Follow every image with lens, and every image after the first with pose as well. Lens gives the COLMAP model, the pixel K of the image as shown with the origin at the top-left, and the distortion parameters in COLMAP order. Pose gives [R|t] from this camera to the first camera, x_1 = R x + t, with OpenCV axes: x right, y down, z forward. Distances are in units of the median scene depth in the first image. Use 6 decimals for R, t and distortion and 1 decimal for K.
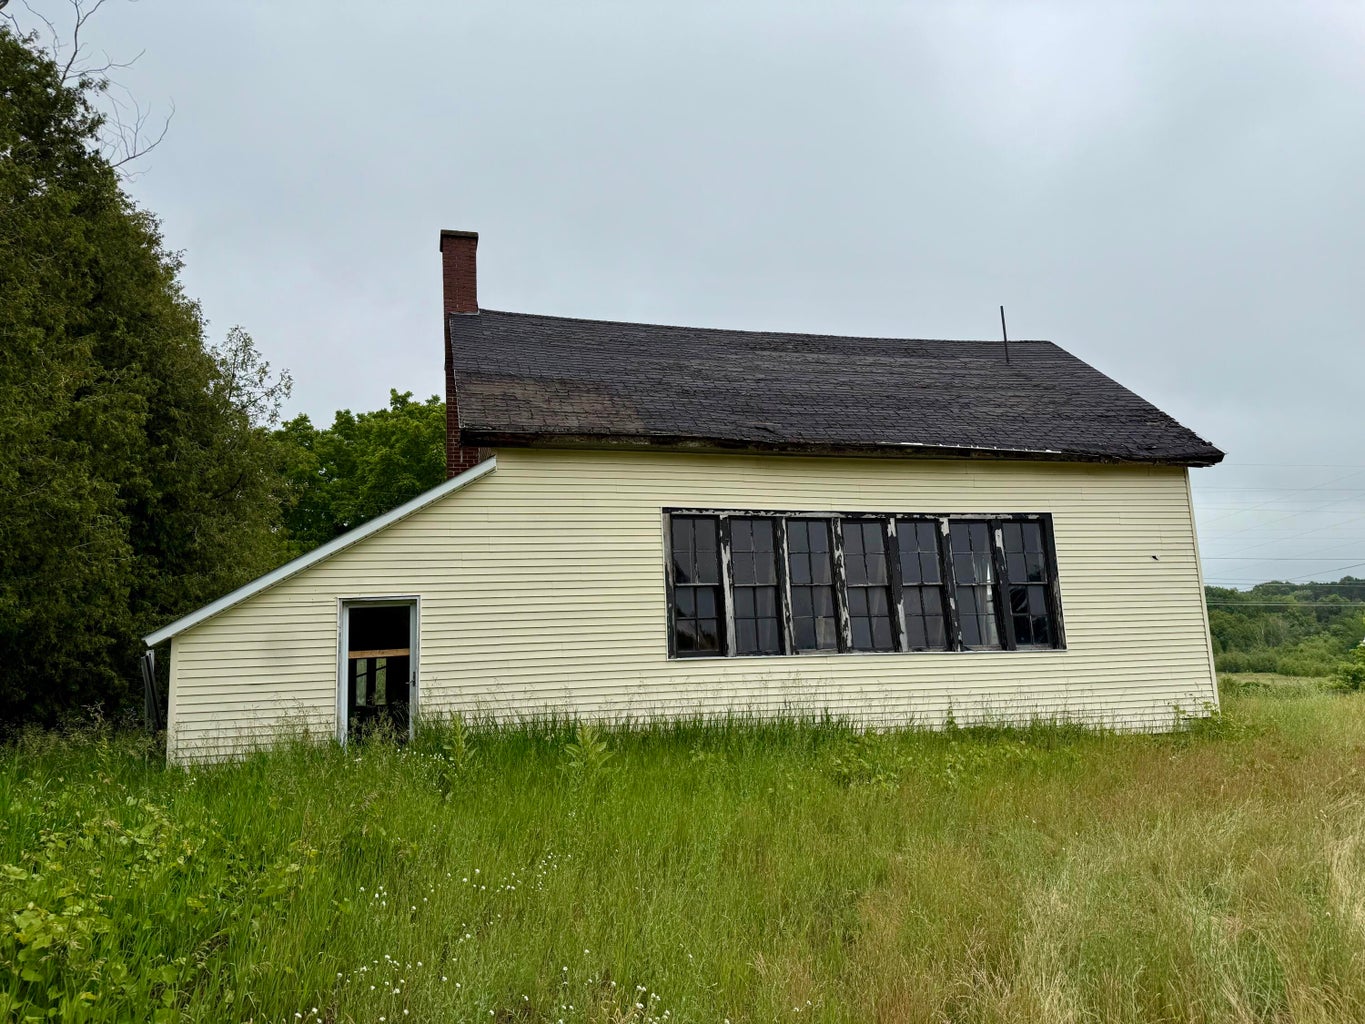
lens RADIAL K [[985.4, 0, 682.5], [0, 985.4, 512.0], [0, 0, 1]] dist [-0.004657, -0.004027]
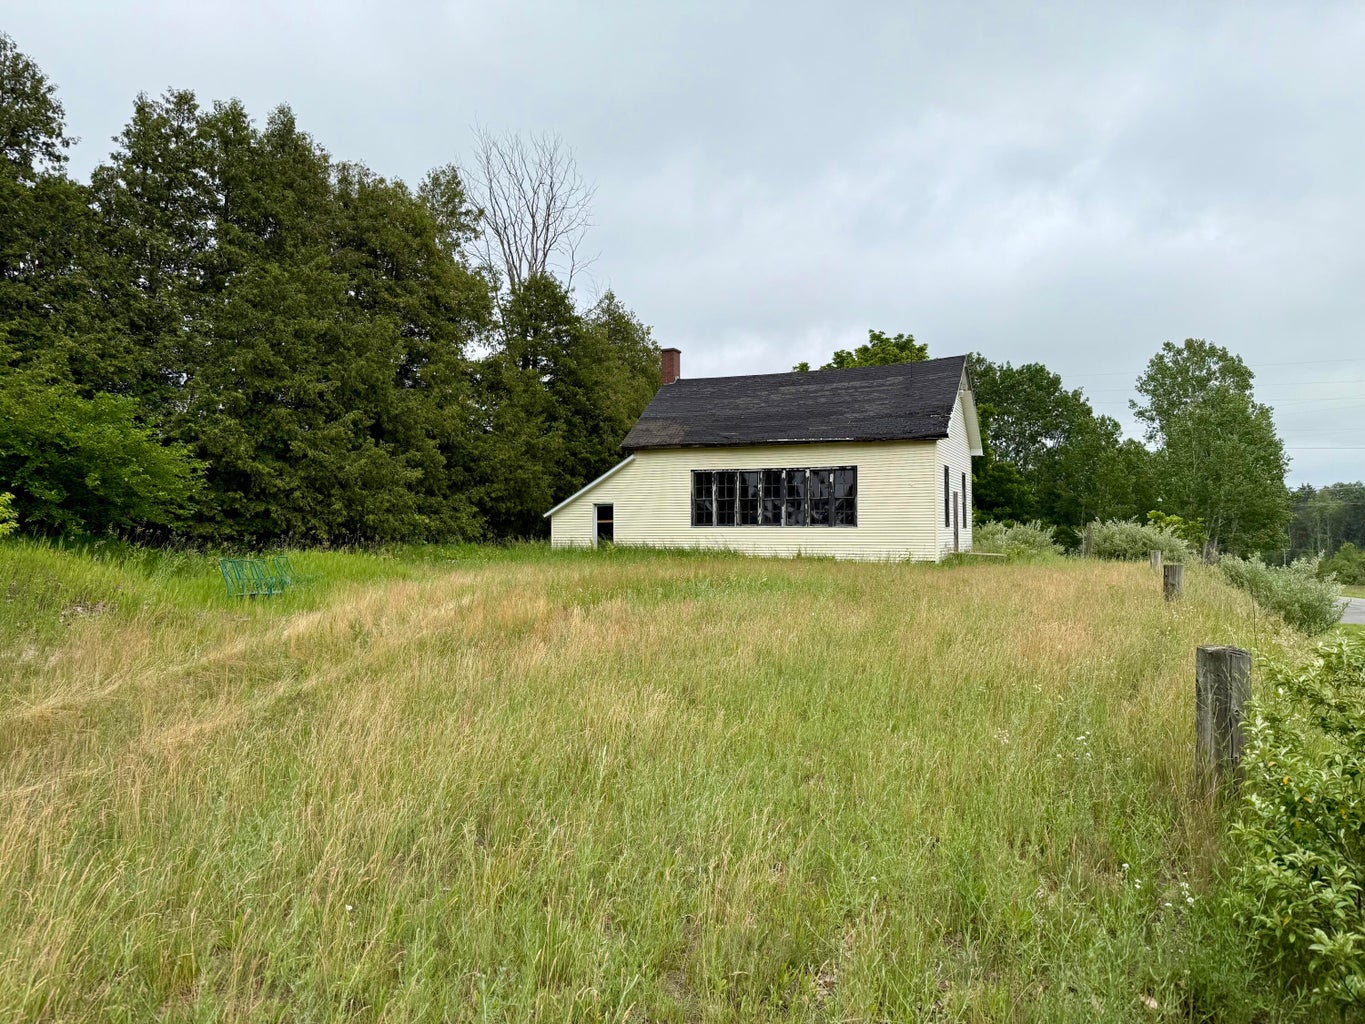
lens RADIAL K [[985.4, 0, 682.5], [0, 985.4, 512.0], [0, 0, 1]] dist [-0.004657, -0.004027]
pose [[0.774934, 0.016233, -0.631834, 1.514193], [0.067475, 0.991832, 0.108239, -0.166441], [0.628430, -0.126511, 0.767509, -0.989491]]
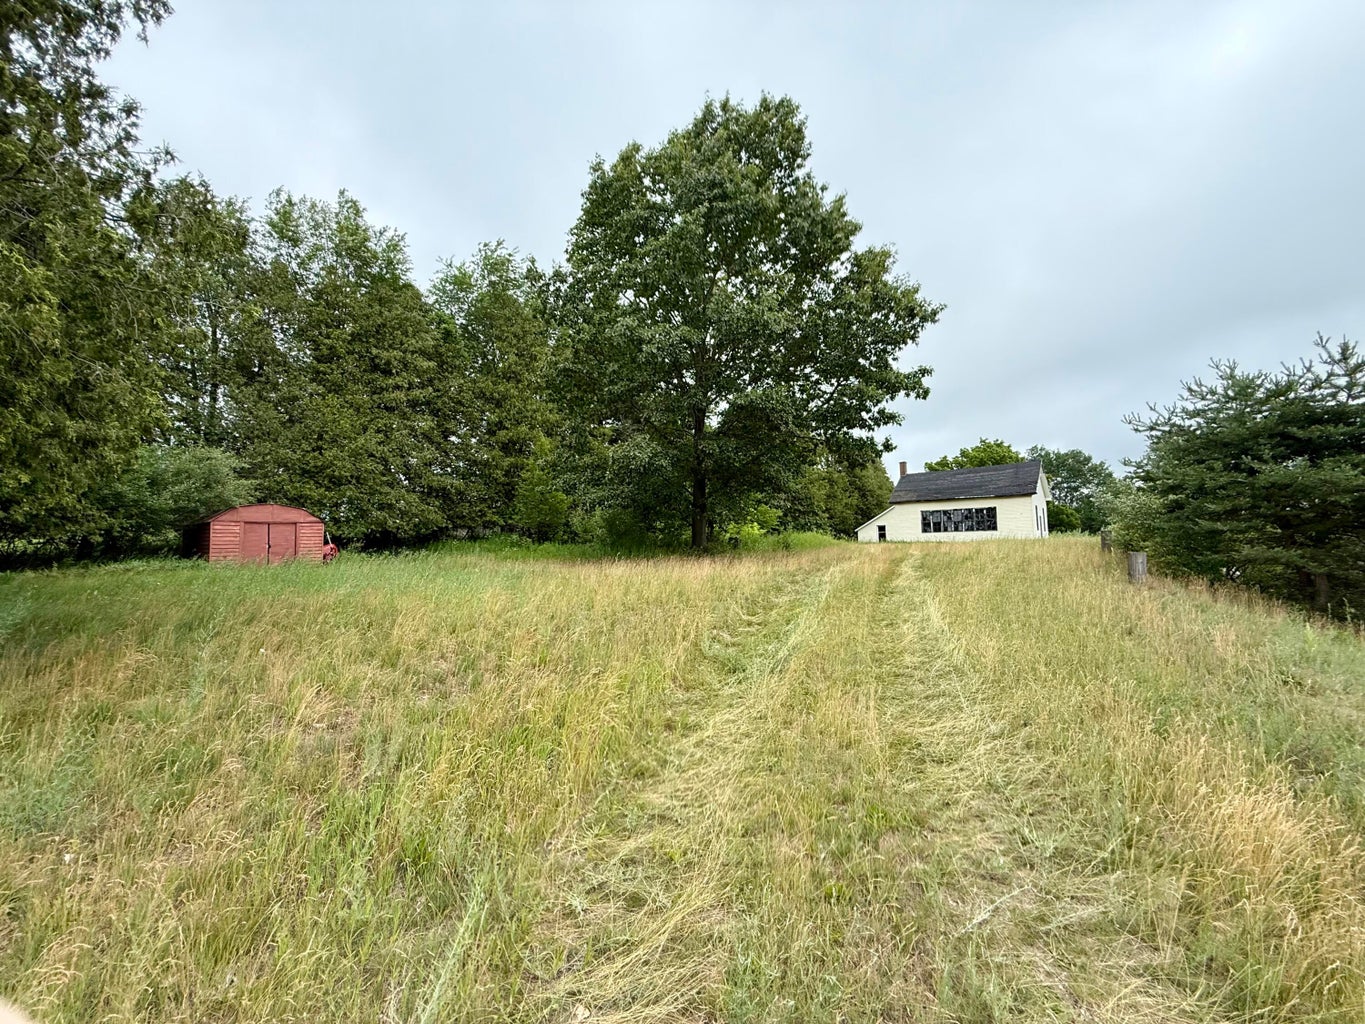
lens RADIAL K [[551.3, 0, 682.5], [0, 551.3, 512.0], [0, 0, 1]] dist [0.000235, 0.000001]
pose [[0.571323, -0.034884, -0.819983, 1.956473], [0.112587, 0.992982, 0.036201, -0.286758], [0.812966, -0.113002, 0.571241, -2.260289]]
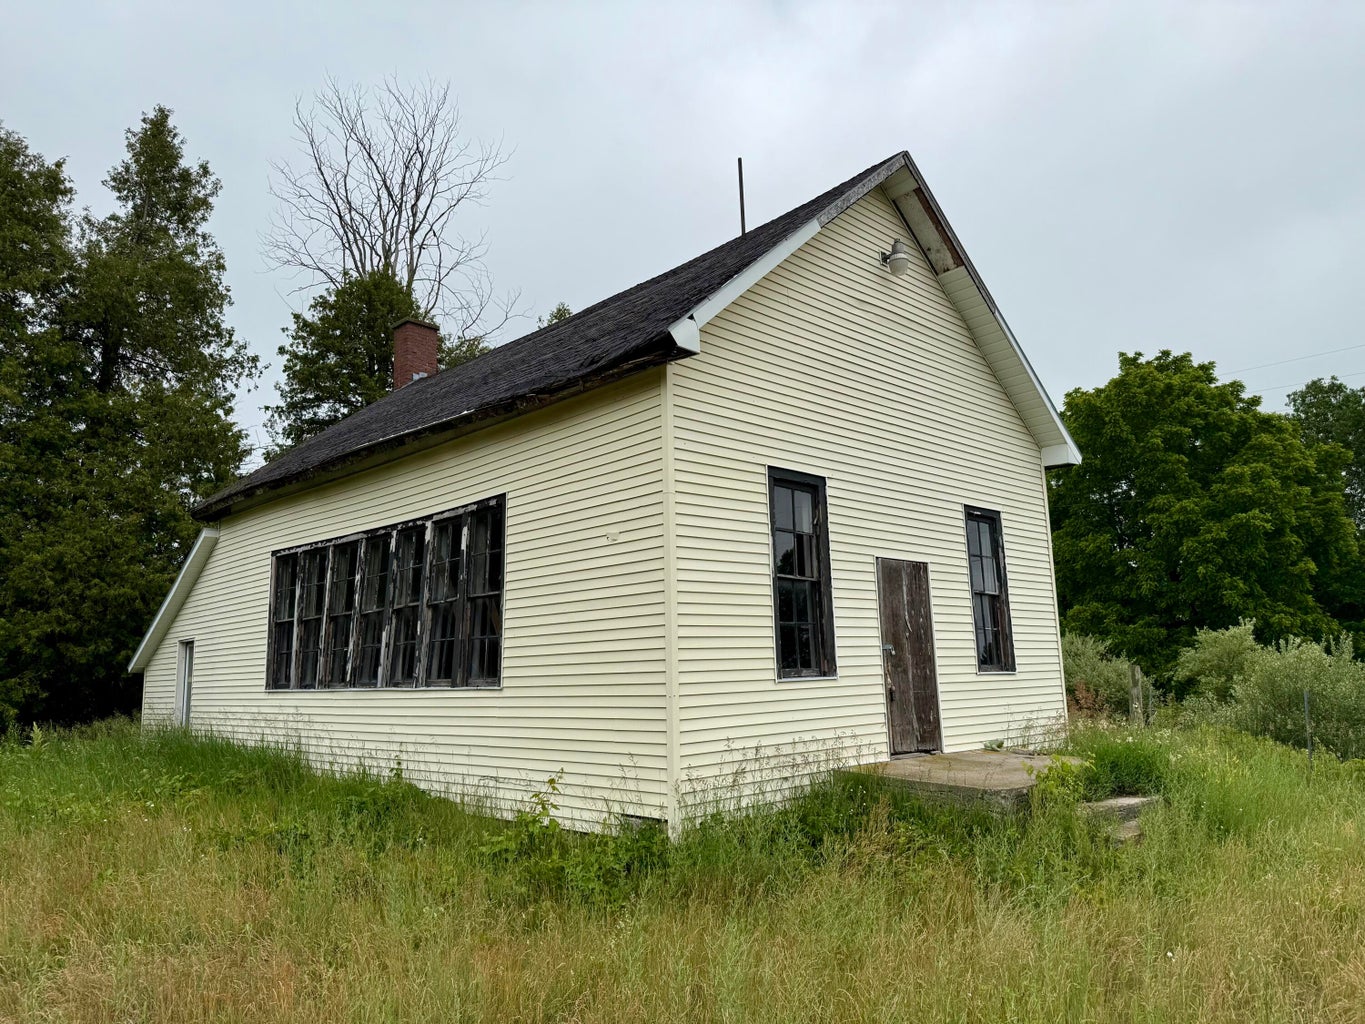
lens RADIAL K [[985.4, 0, 682.5], [0, 985.4, 512.0], [0, 0, 1]] dist [-0.004657, -0.004027]
pose [[0.496603, -0.124766, -0.858964, 1.075752], [0.139292, 0.988244, -0.063014, 0.079396], [0.856728, -0.088354, 0.508144, 0.767756]]
